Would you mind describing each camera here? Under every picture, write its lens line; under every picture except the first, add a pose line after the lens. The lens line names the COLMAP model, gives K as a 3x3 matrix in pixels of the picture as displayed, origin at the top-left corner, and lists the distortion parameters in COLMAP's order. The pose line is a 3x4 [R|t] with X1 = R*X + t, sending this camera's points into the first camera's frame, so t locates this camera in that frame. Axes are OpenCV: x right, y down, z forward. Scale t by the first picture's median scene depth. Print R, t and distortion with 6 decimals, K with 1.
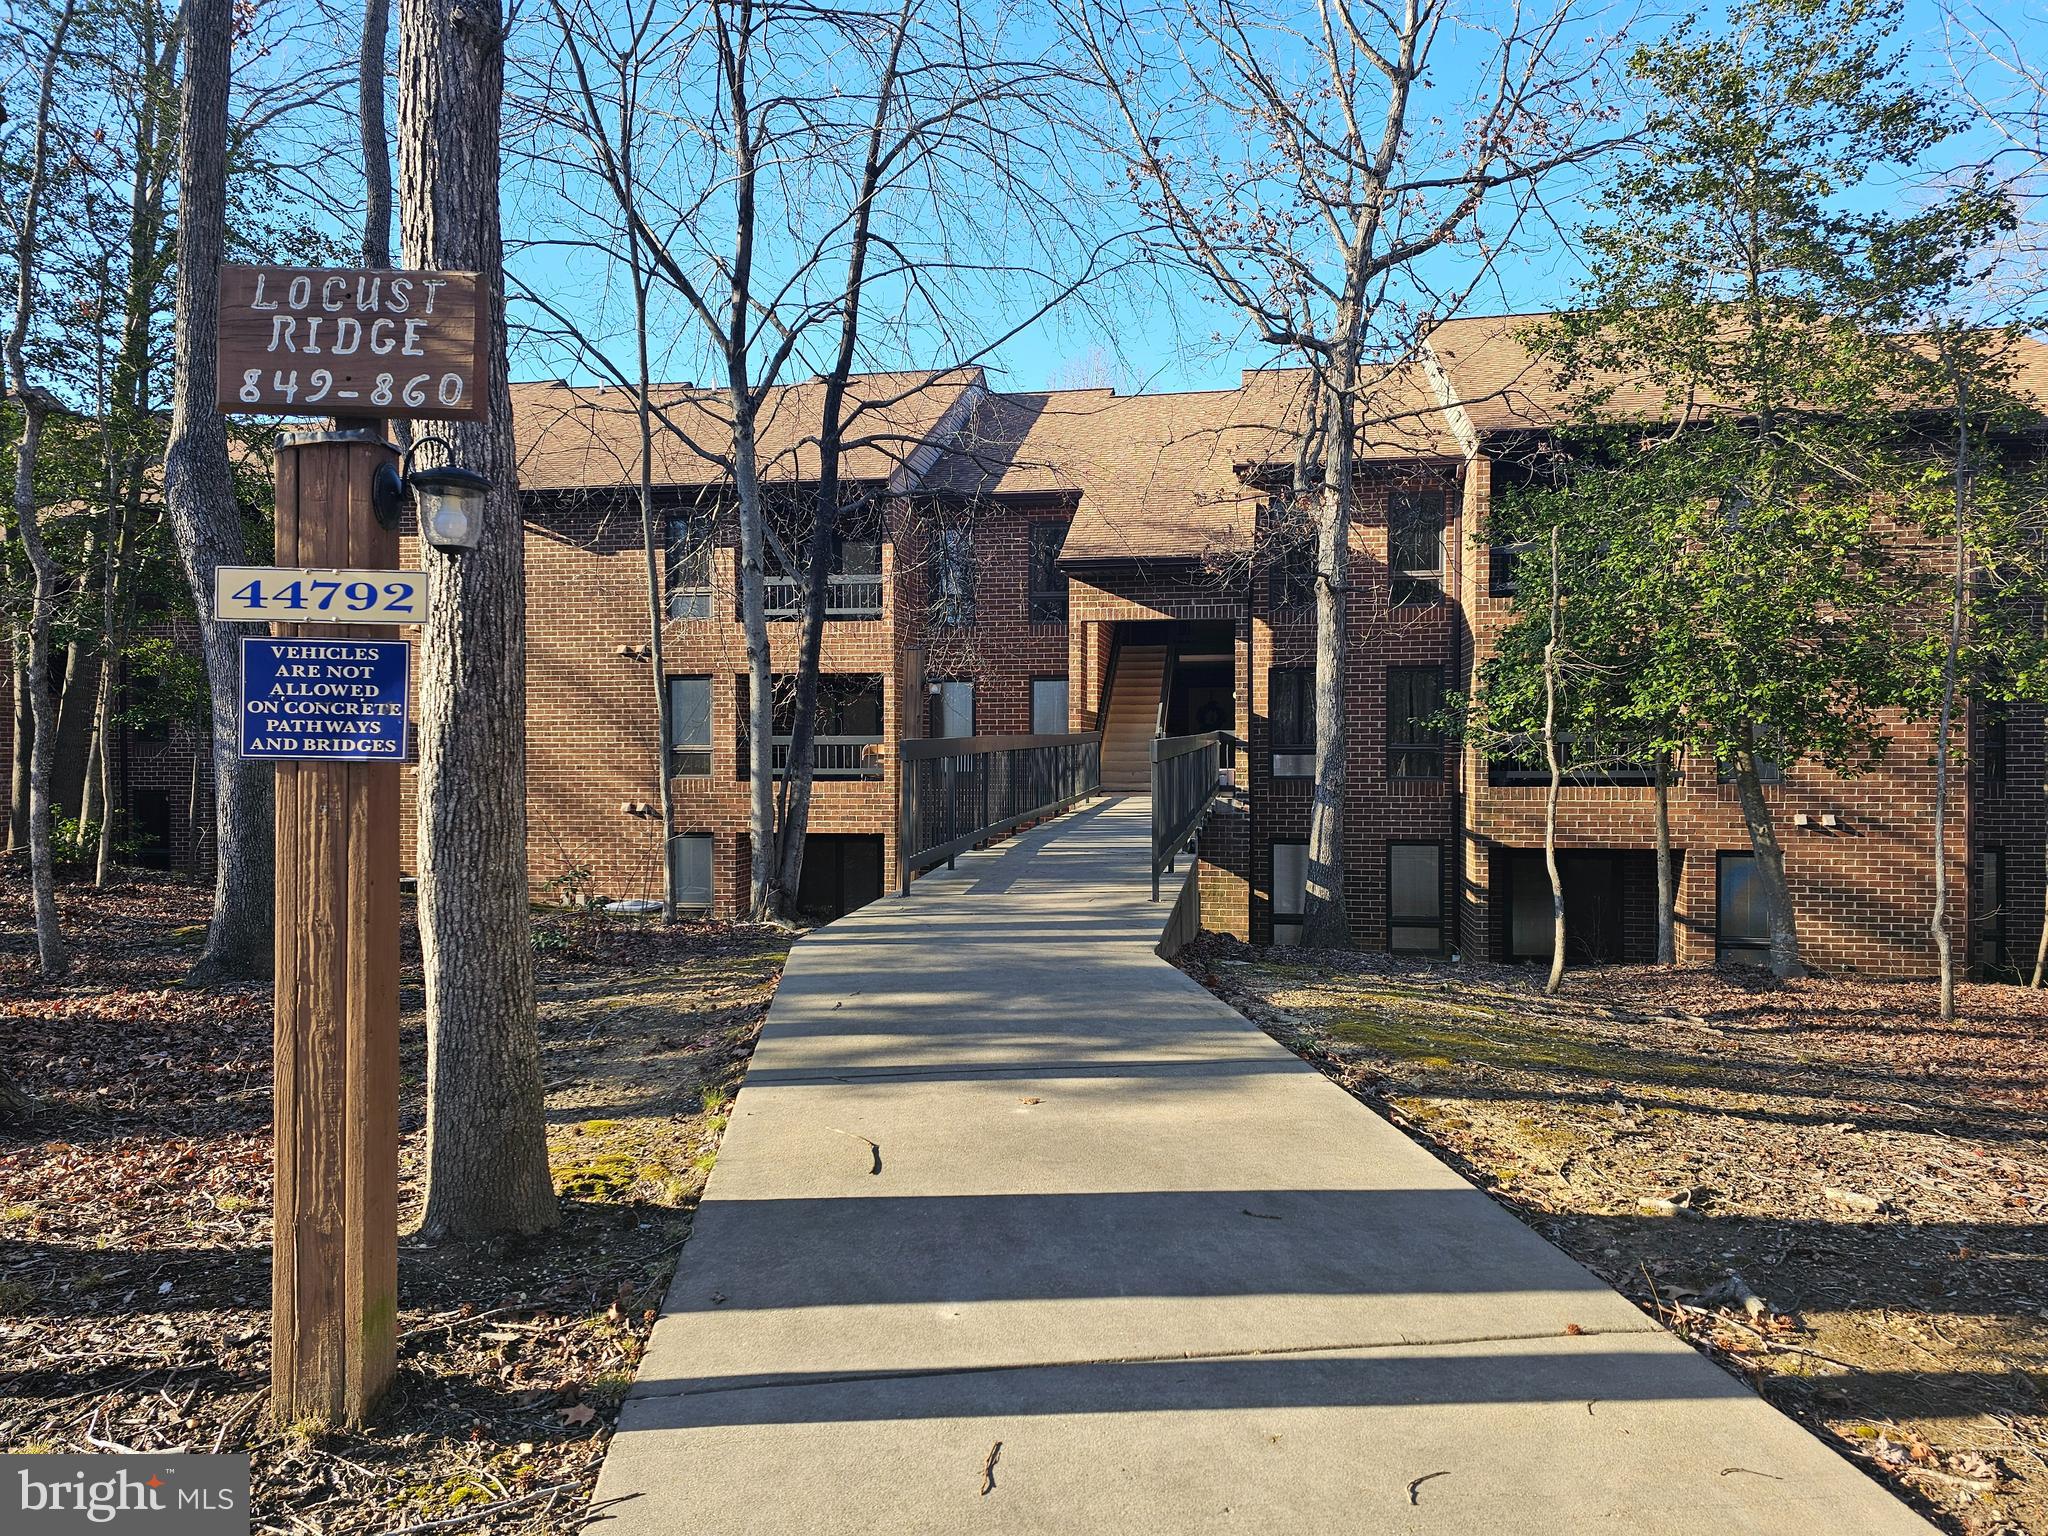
lens RADIAL K [[1366.6, 0, 1024.0], [0, 1366.6, 768.0], [0, 0, 1]] dist [0.097645, -0.151303]
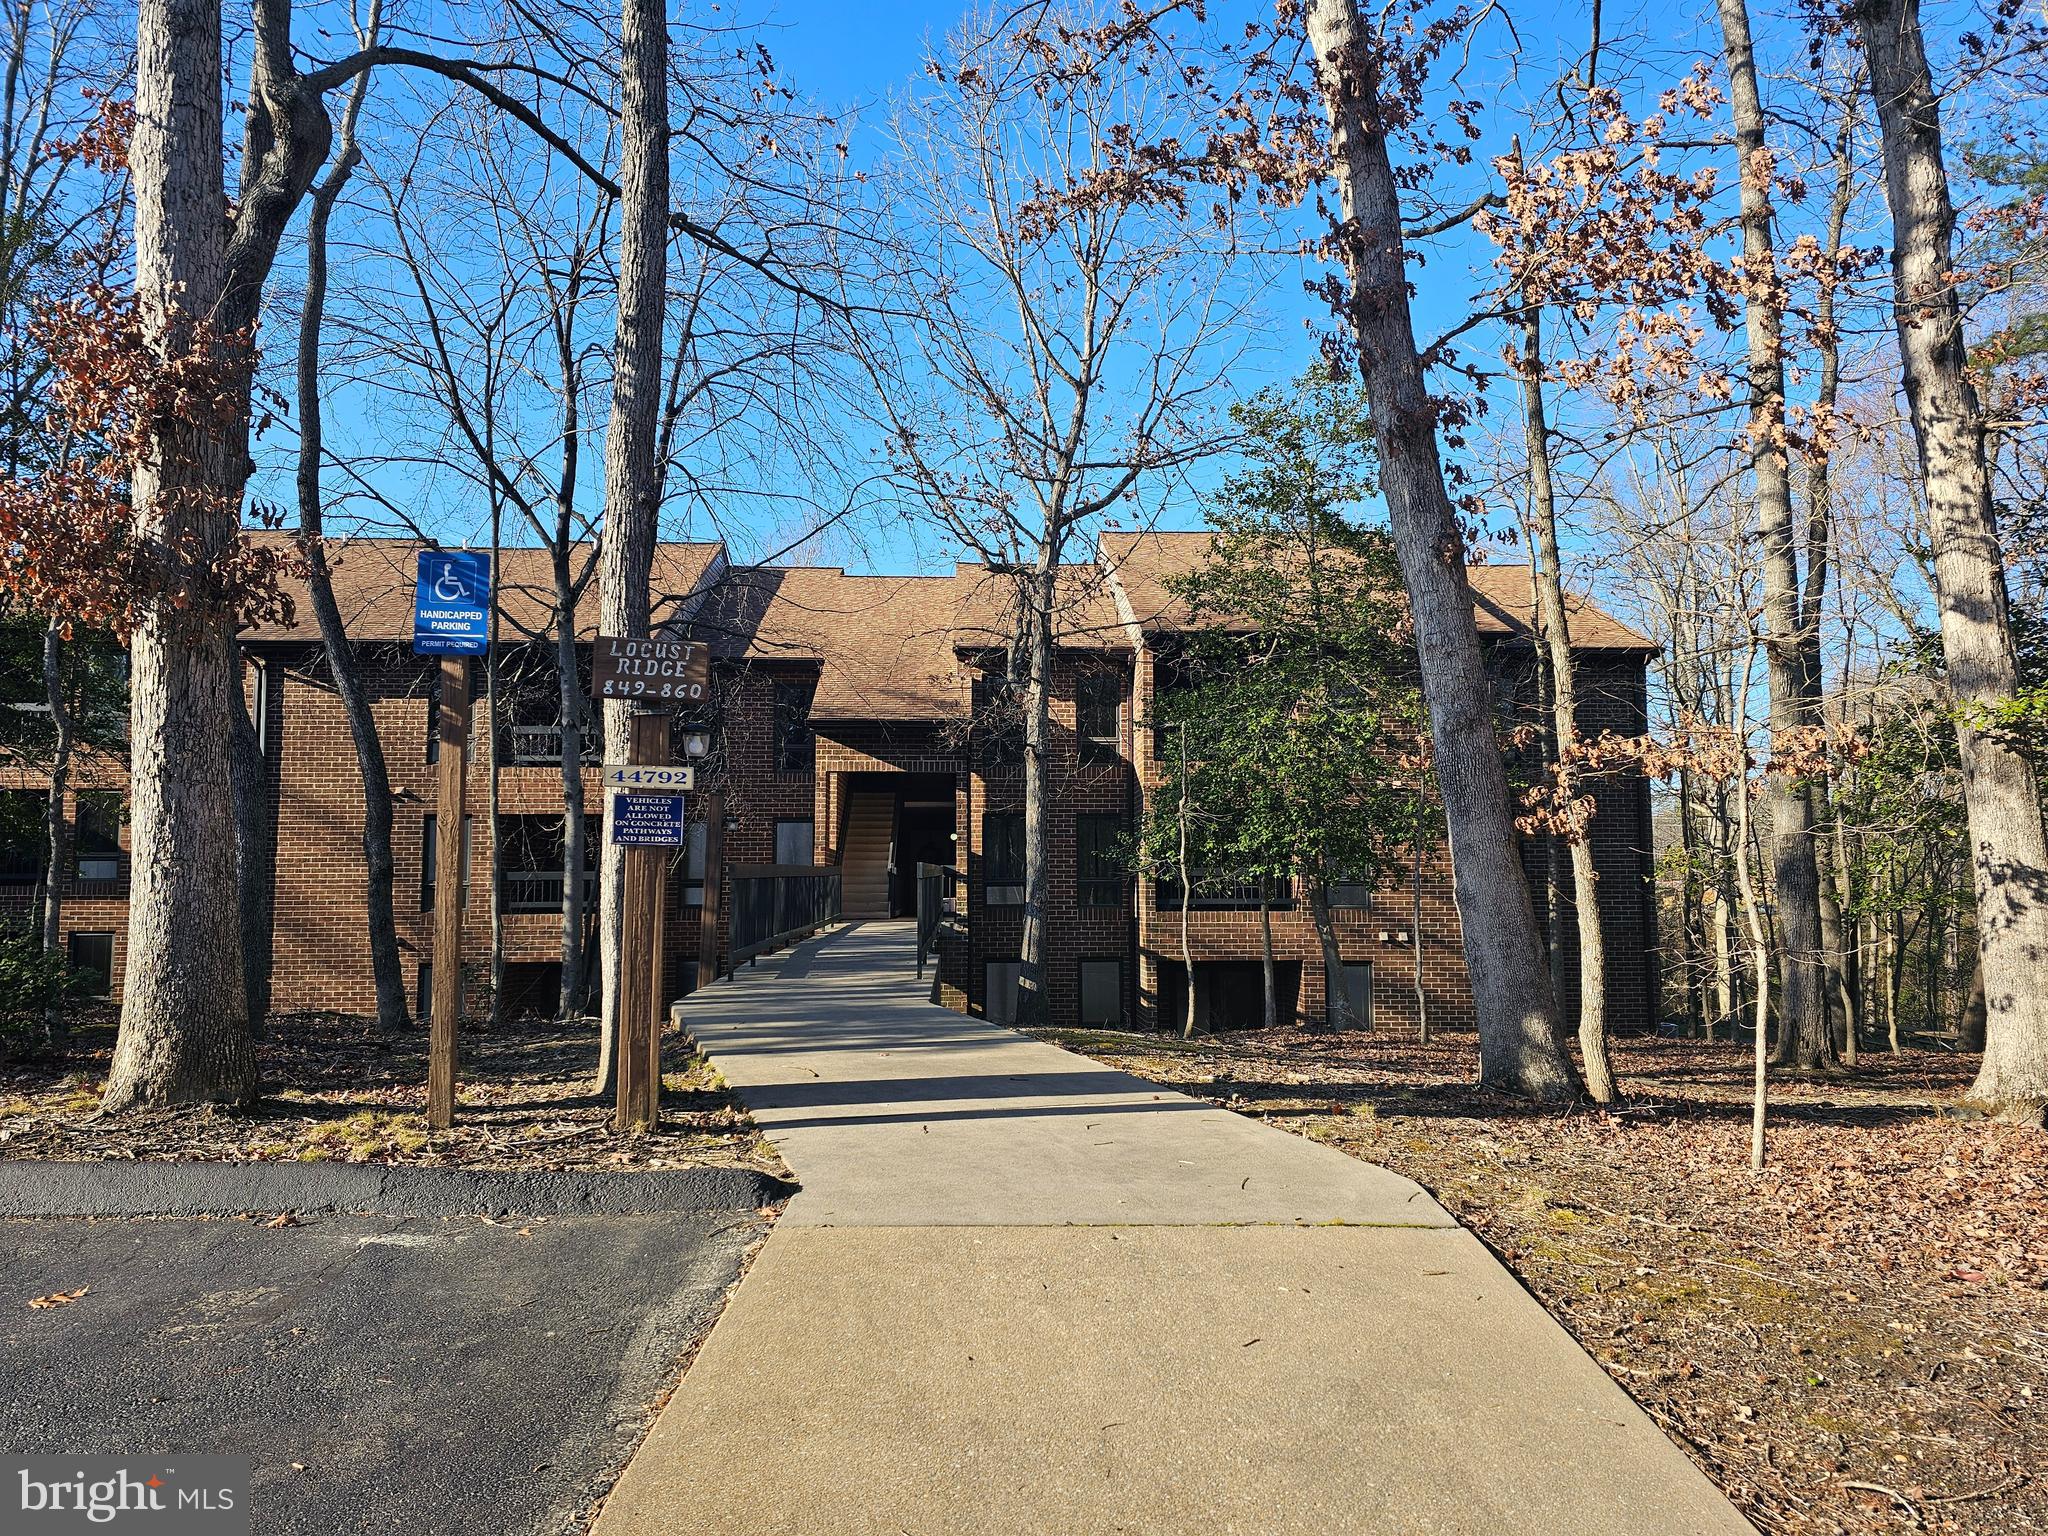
lens RADIAL K [[1403.2, 0, 1061.0], [0, 1403.2, 766.8], [0, 0, 1]] dist [0.103068, -0.104237]
pose [[0.969856, 0.019929, 0.242863, -0.074779], [0.005977, 0.994404, -0.105471, 0.022222], [-0.243606, 0.103743, 0.964310, -0.283142]]
